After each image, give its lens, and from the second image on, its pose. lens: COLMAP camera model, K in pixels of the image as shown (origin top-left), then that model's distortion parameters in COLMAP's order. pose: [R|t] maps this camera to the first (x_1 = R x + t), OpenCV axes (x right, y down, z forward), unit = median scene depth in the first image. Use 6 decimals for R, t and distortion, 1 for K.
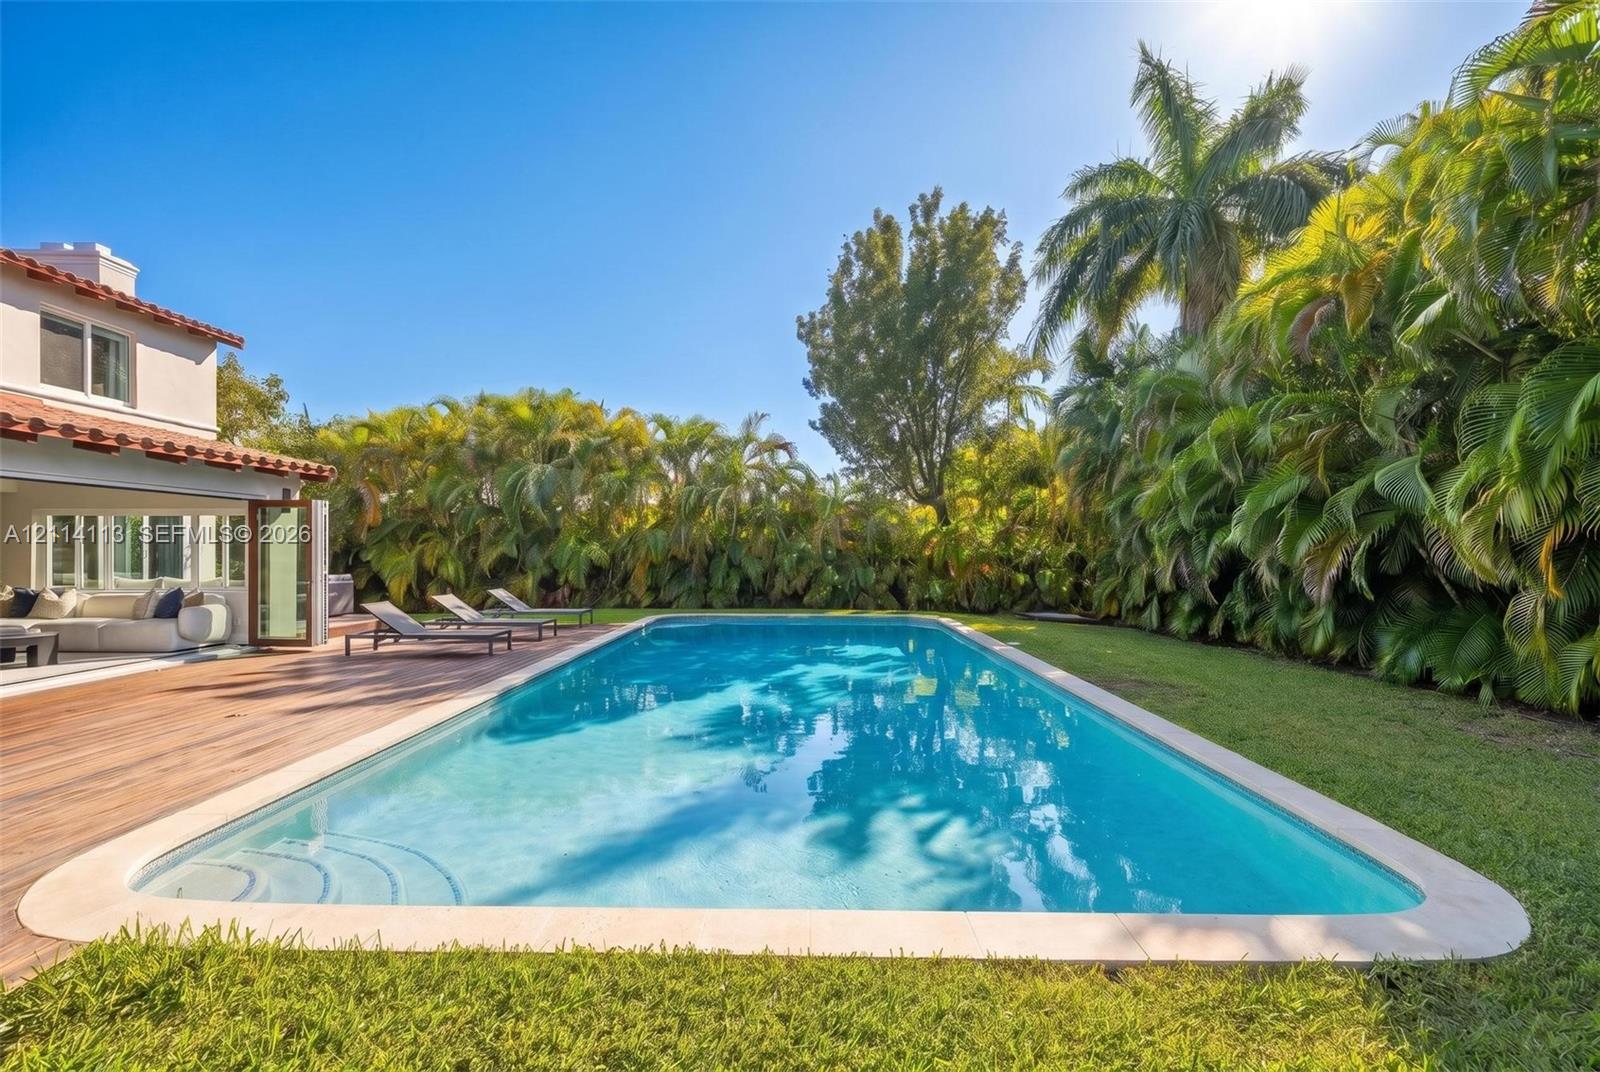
lens RADIAL K [[653.5, 0, 798.3], [0, 653.5, 549.0], [0, 0, 1]] dist [0.000473, 0.000050]
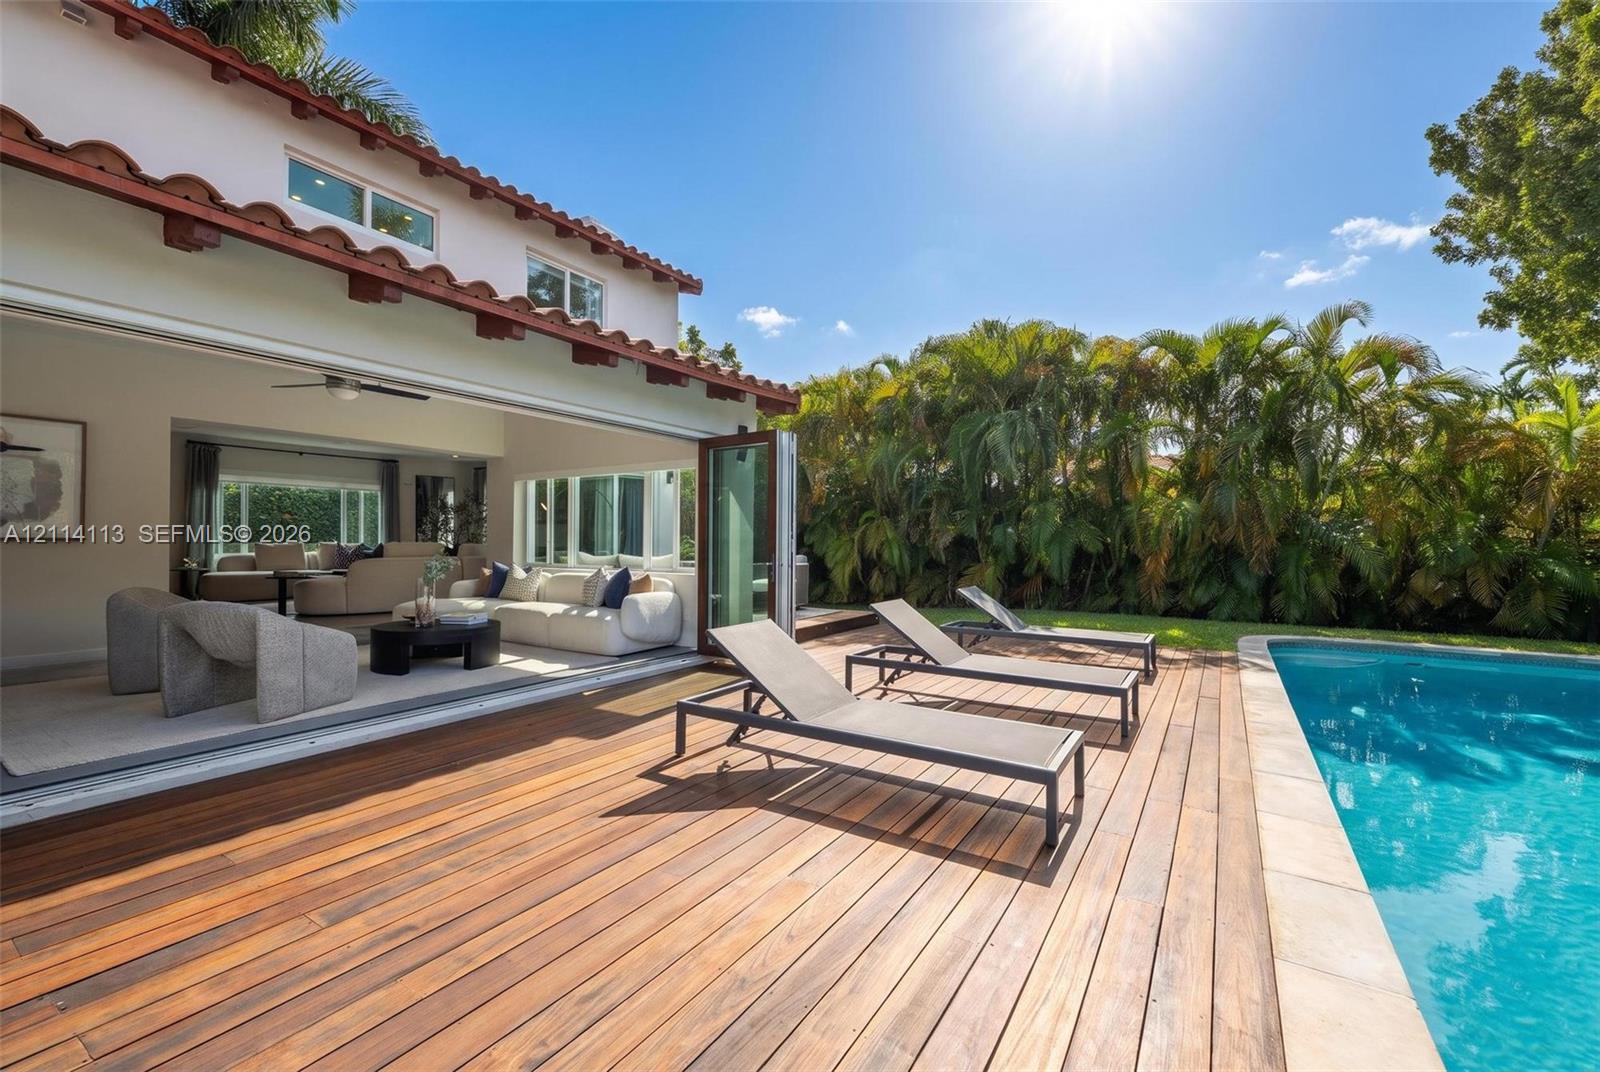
lens RADIAL K [[647.0, 0, 800.0], [0, 647.0, 536.0], [0, 0, 1]] dist [0.000273, 0.000096]
pose [[0.842252, -0.000237, -0.539084, -0.191243], [-0.002054, 0.999991, -0.003650, 0.012703], [0.539080, 0.004182, 0.842244, 0.241335]]
